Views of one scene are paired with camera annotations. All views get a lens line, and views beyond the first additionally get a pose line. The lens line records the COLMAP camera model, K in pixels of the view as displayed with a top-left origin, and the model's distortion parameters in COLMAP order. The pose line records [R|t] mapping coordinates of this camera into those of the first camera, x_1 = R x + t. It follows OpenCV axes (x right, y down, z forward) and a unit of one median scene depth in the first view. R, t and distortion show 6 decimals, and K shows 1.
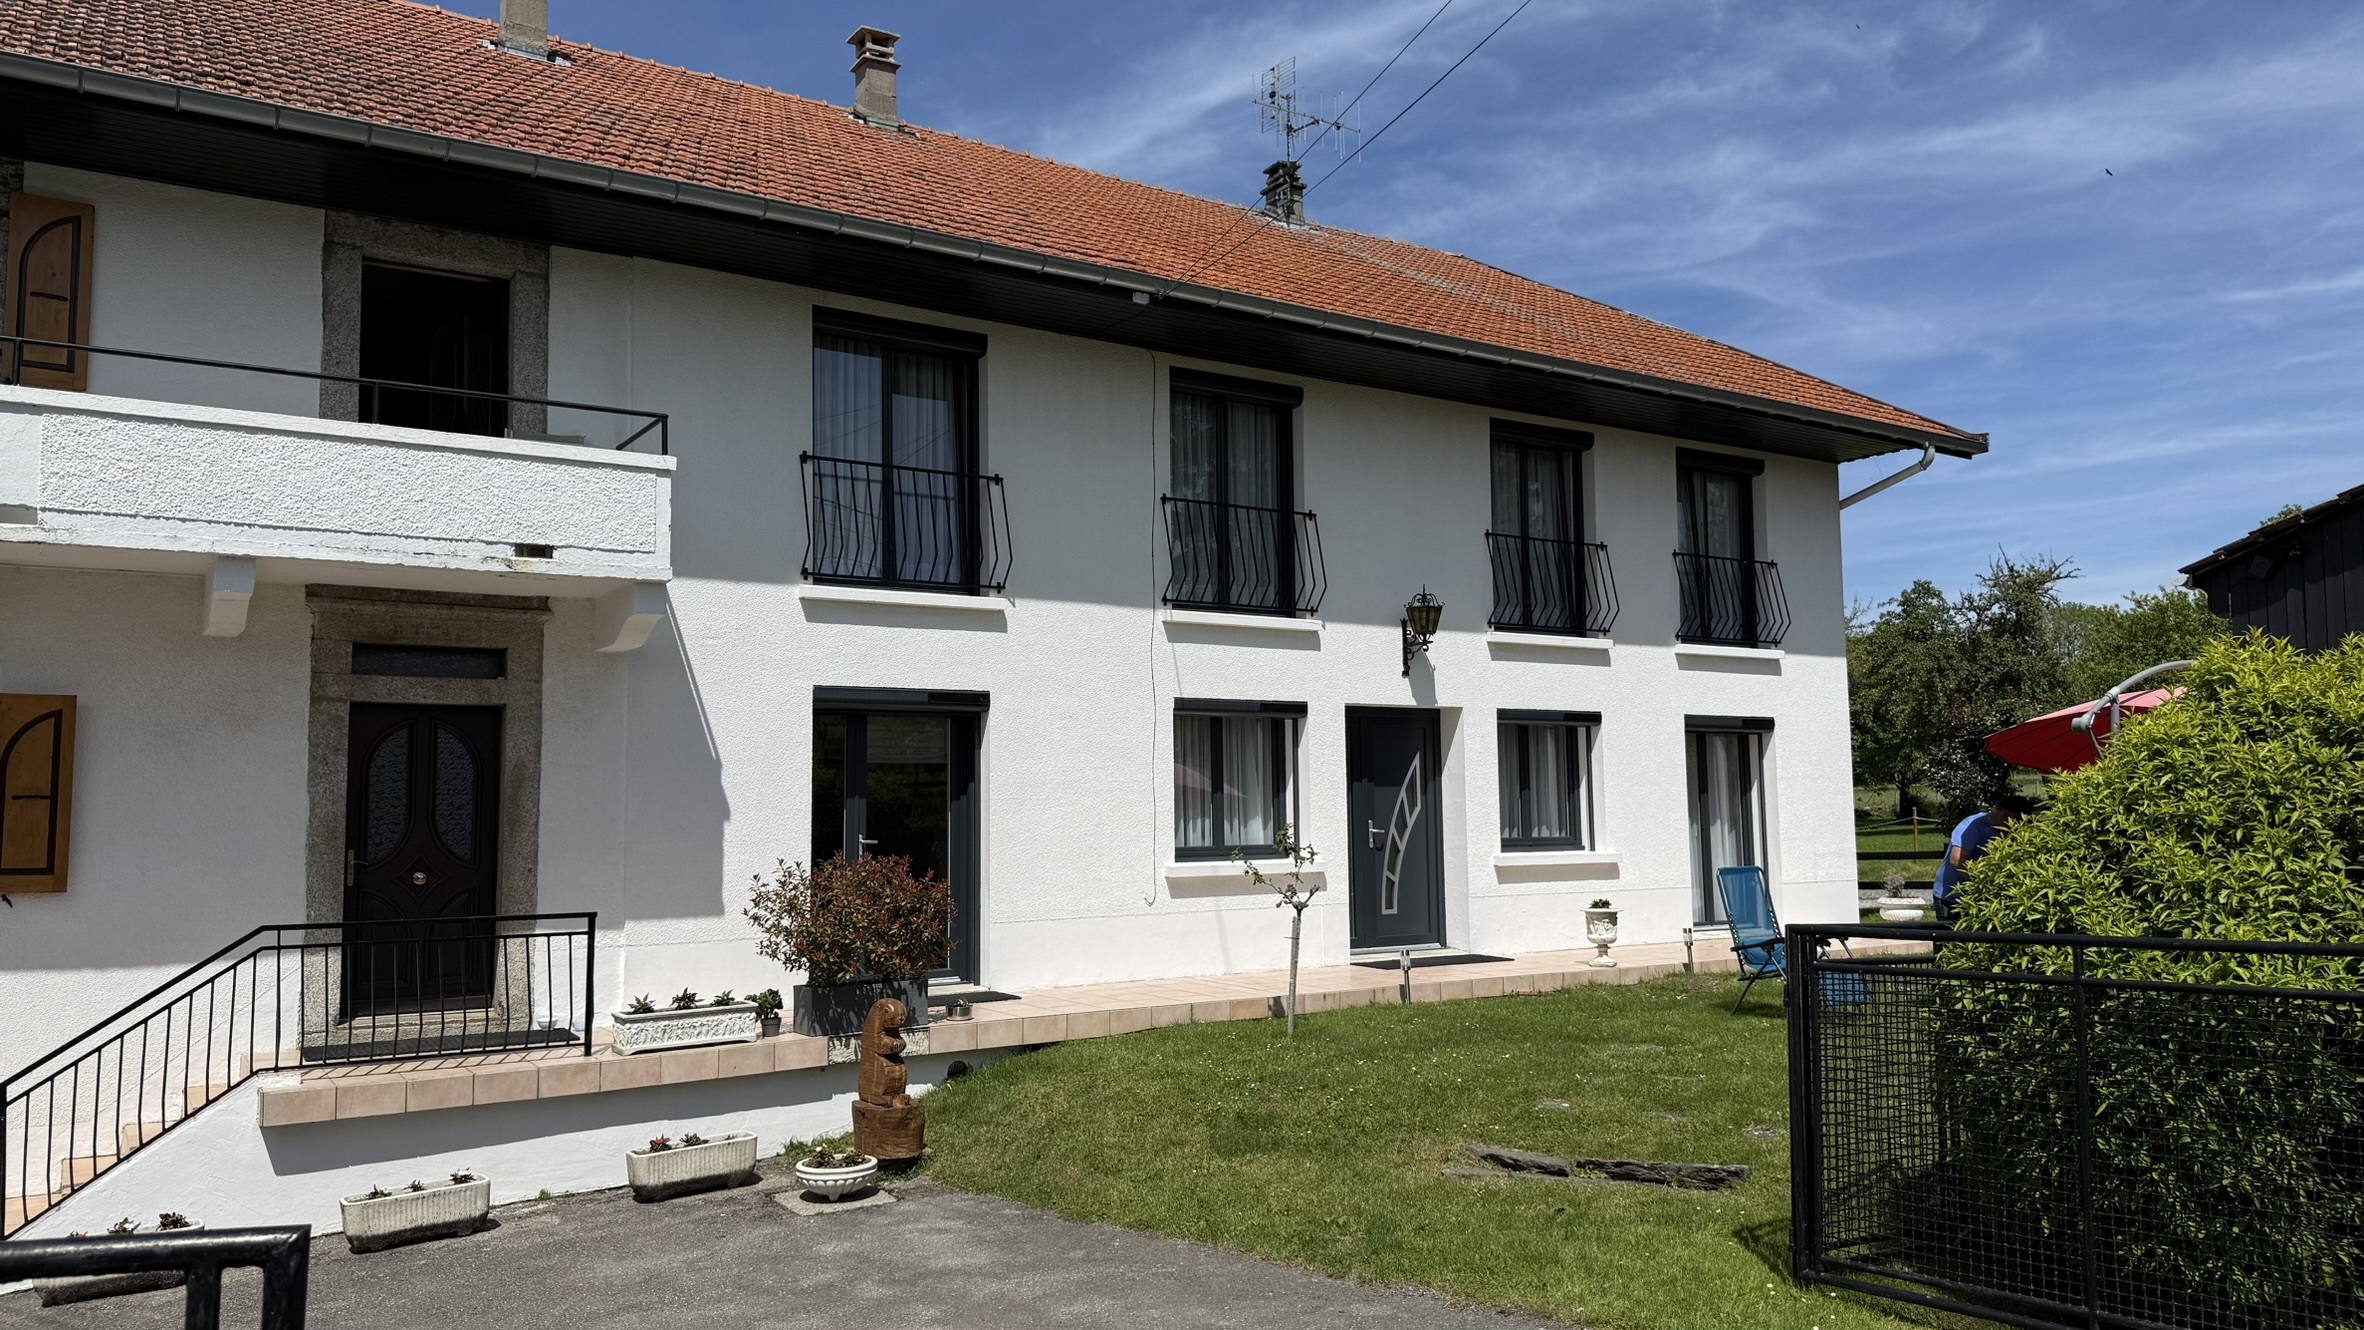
lens RADIAL K [[1698.8, 0, 1201.3], [0, 1698.8, 664.6], [0, 0, 1]] dist [0.071662, -0.137106]
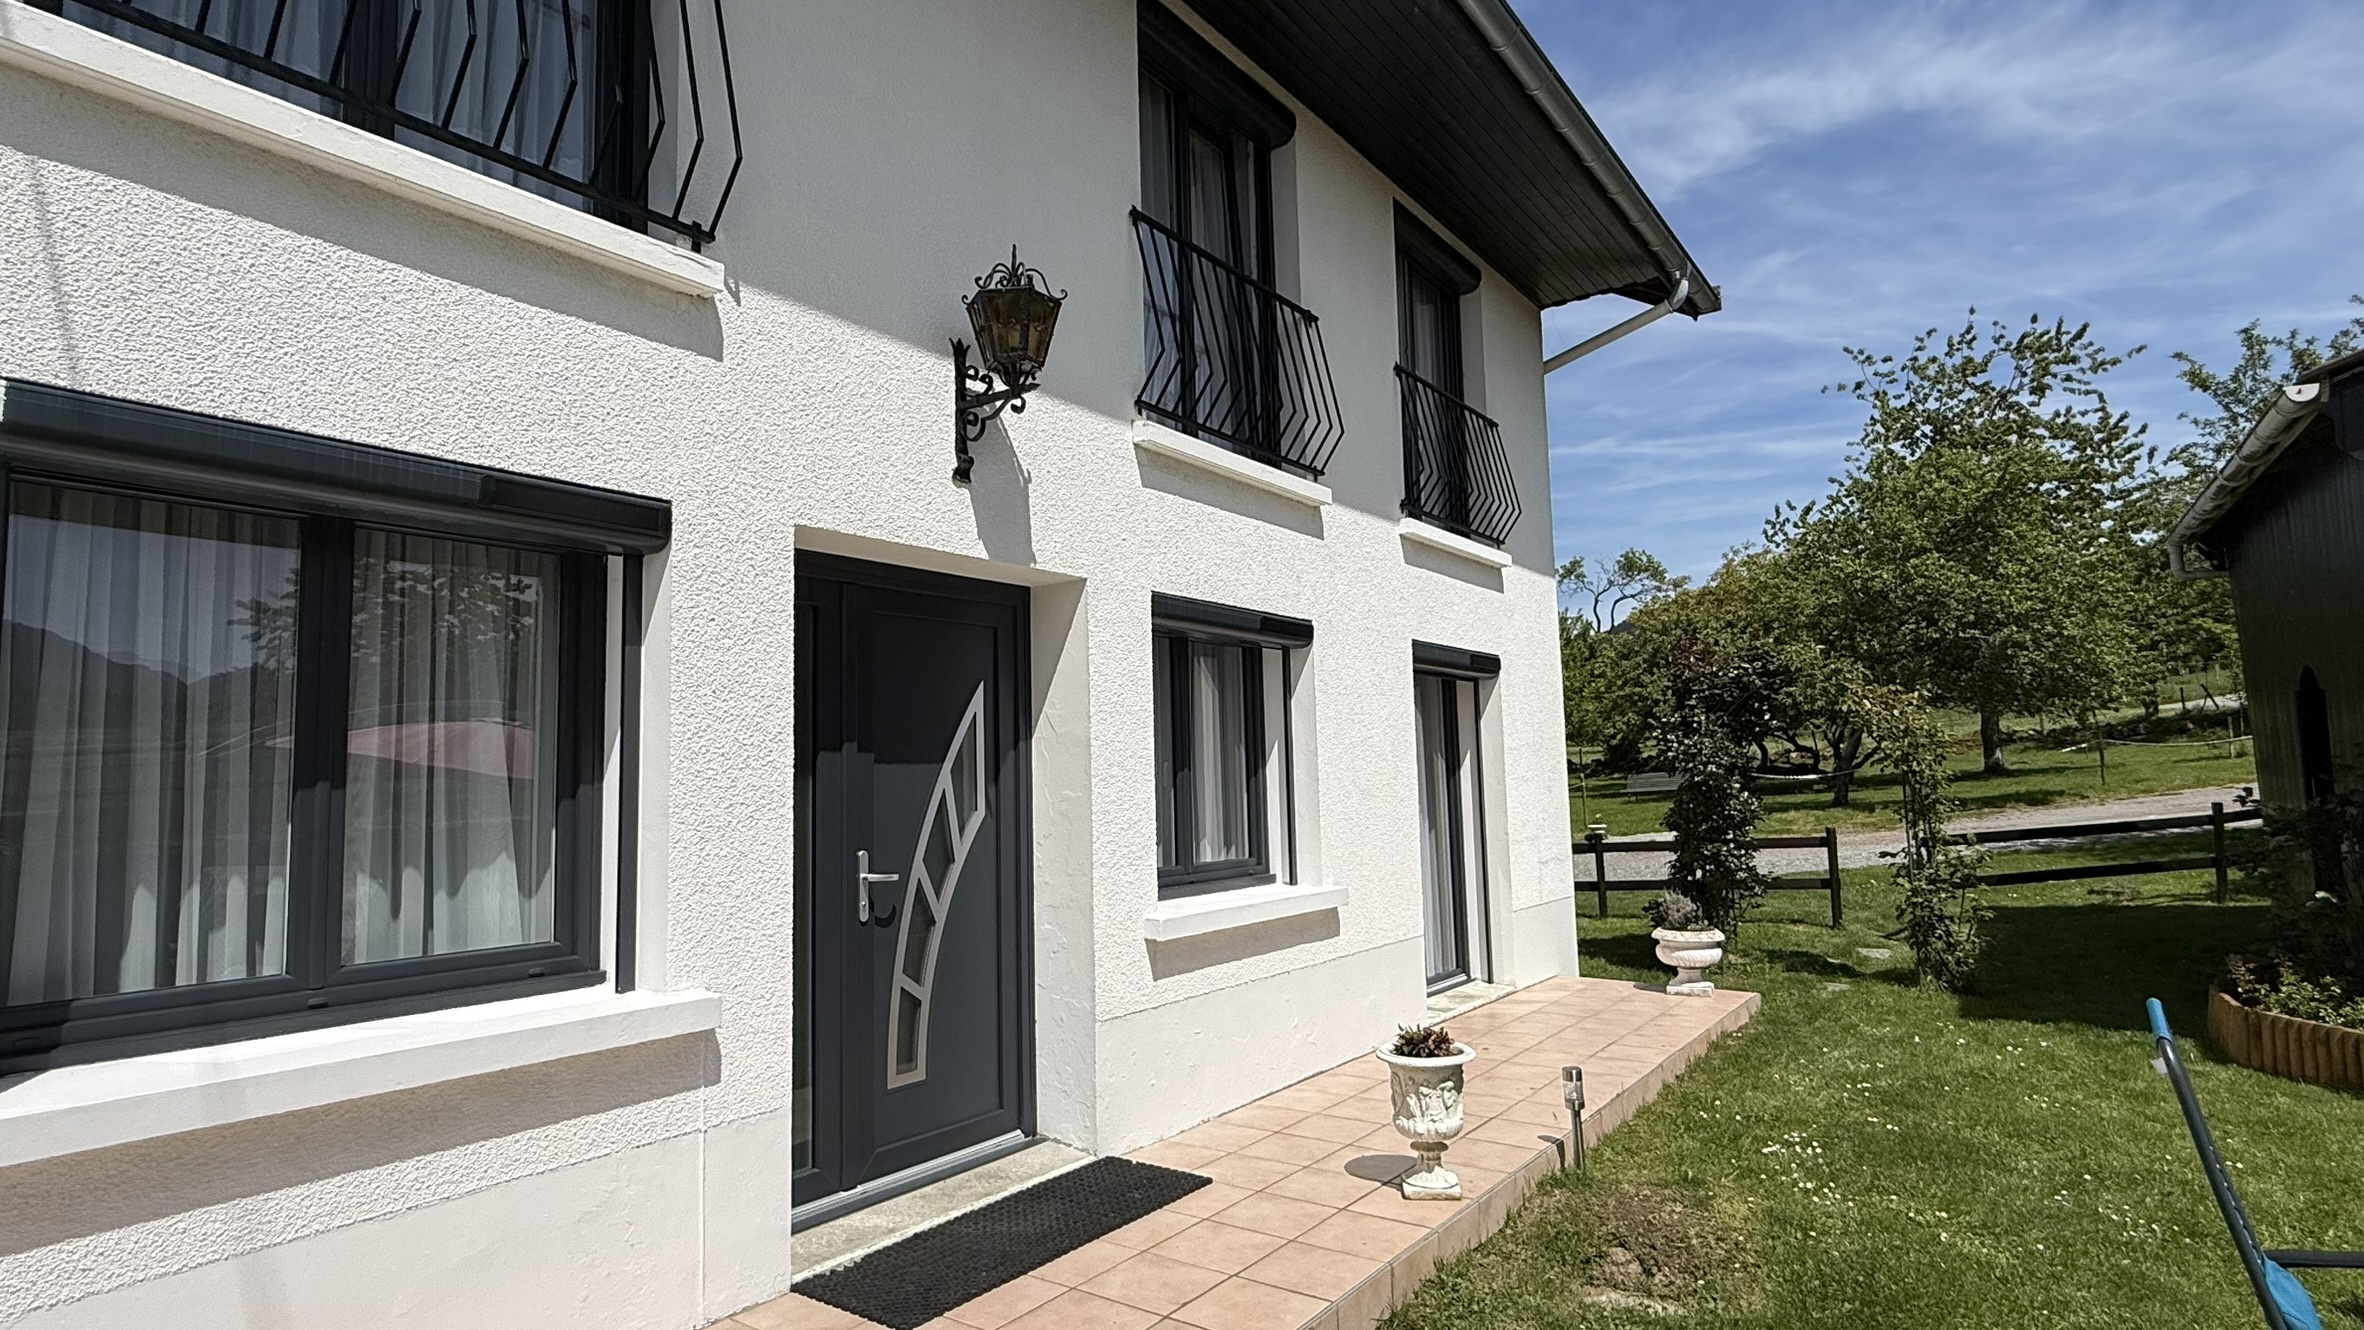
lens RADIAL K [[1264.4, 0, 1178.2], [0, 1264.4, 671.2], [0, 0, 1]] dist [0.007604, 0.000384]
pose [[0.940965, 0.019994, 0.337913, 0.076409], [-0.016631, 0.999779, -0.012844, 0.059411], [-0.338095, 0.006466, 0.941090, 0.782742]]
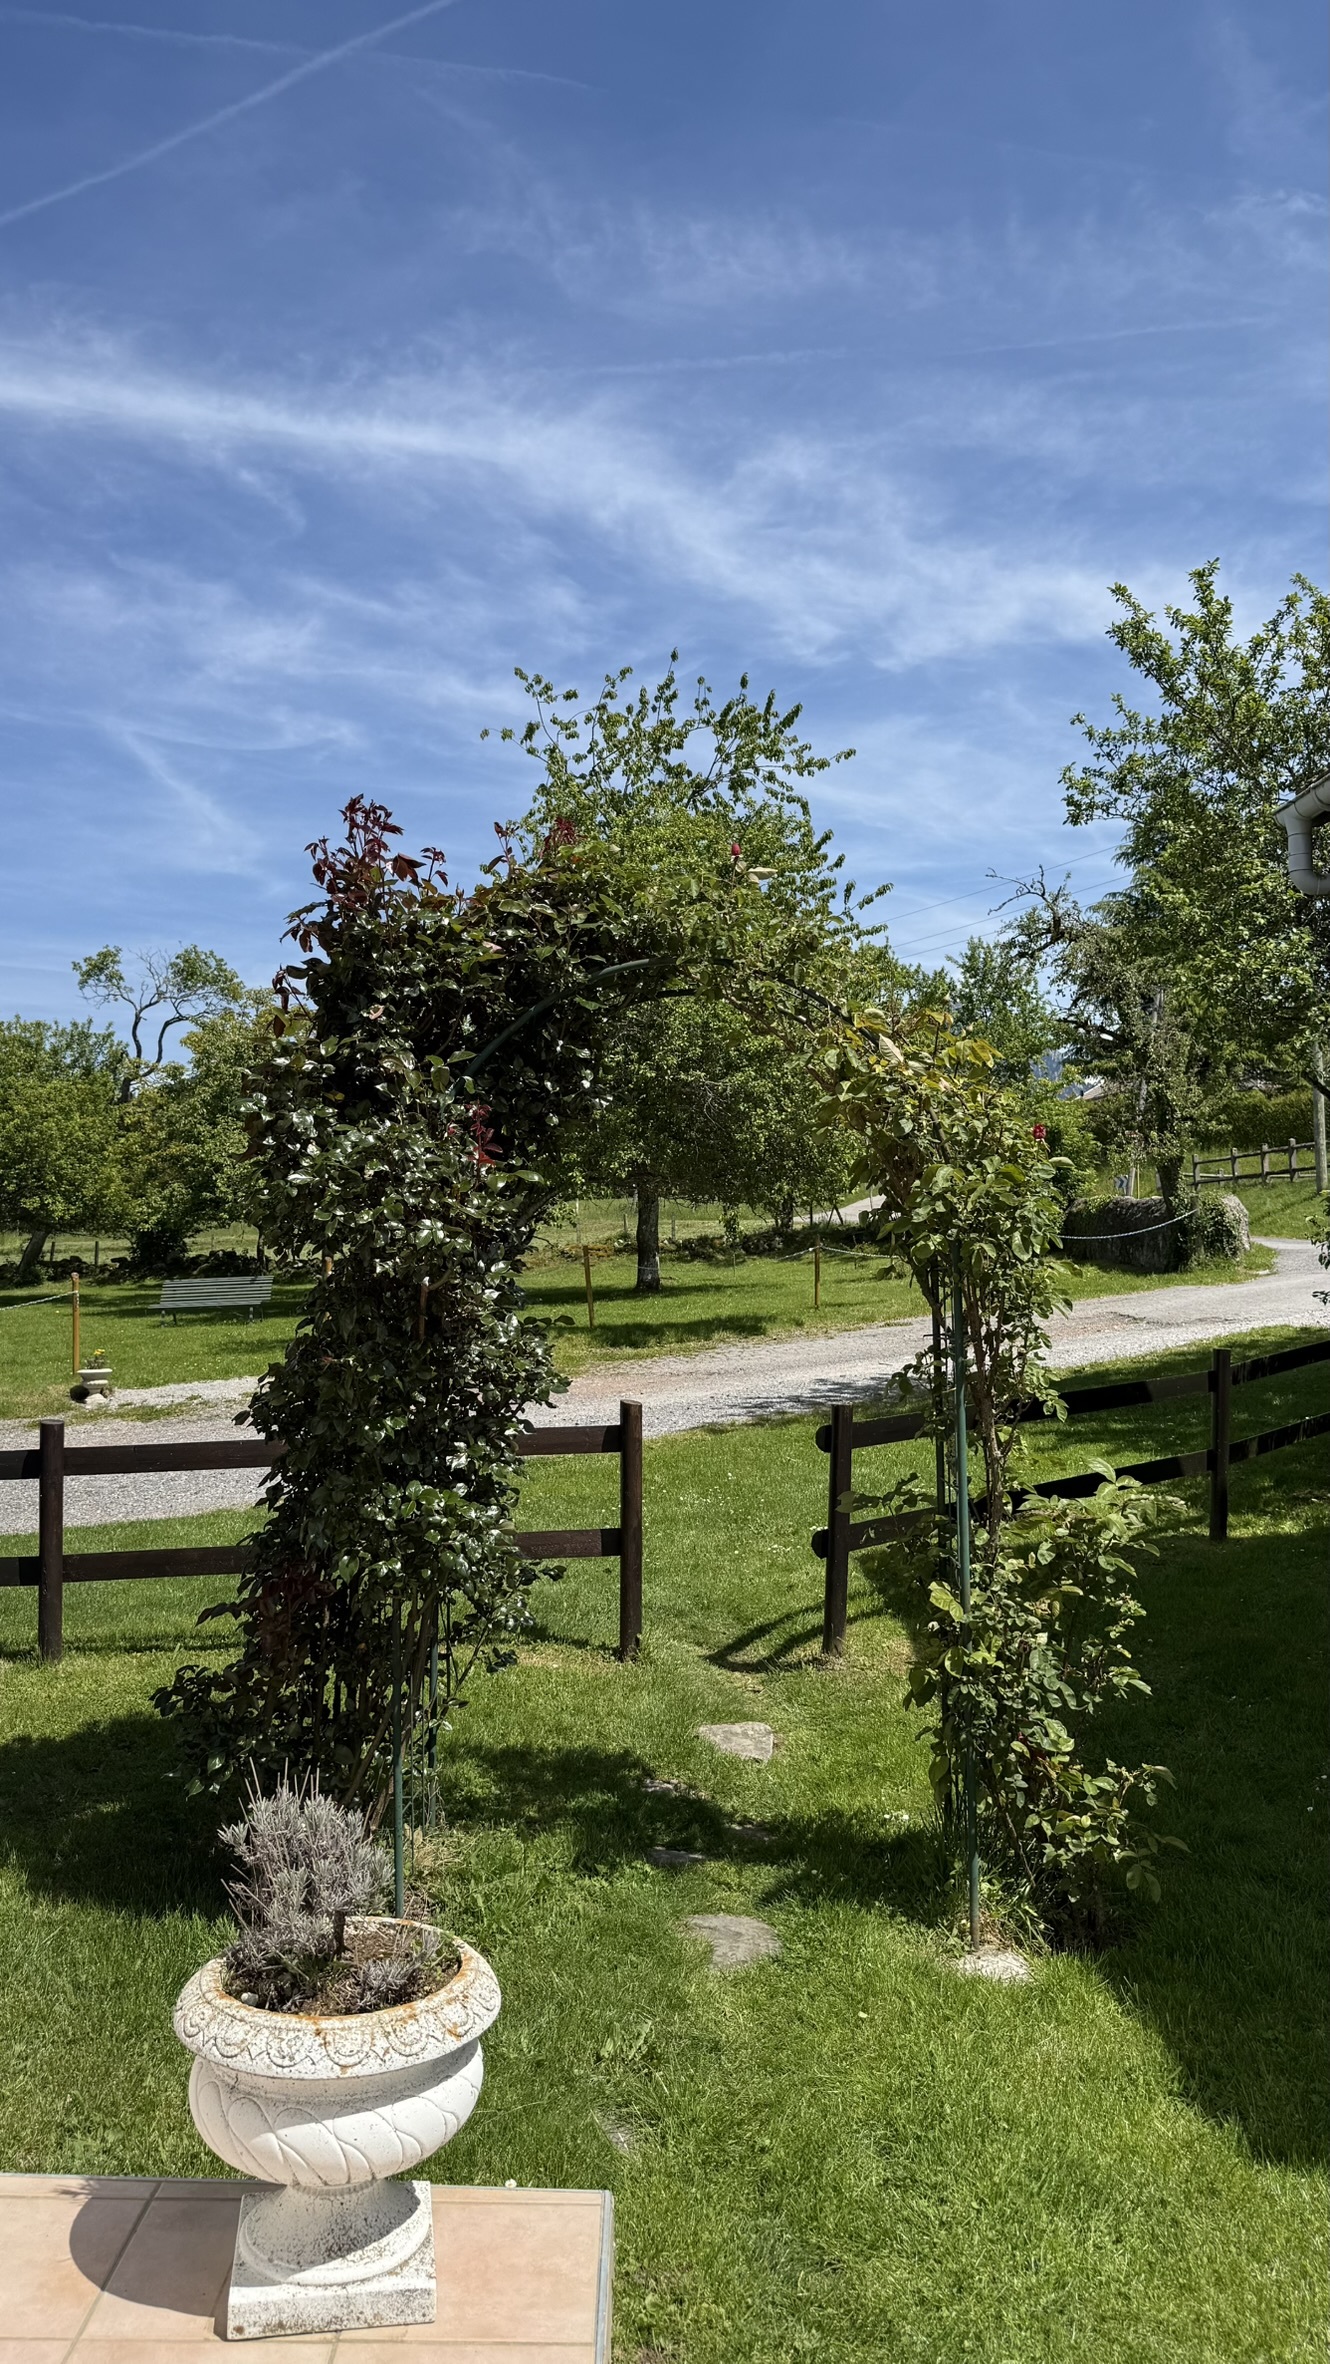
lens RADIAL K [[1698.8, 0, 705.5], [0, 1698.8, 1211.1], [0, 0, 1]] dist [0.071662, -0.137106]
pose [[0.548450, 0.049595, 0.834711, 0.368231], [-0.080750, 0.996715, -0.006163, 0.091654], [-0.832275, -0.064023, 0.550653, 1.131579]]
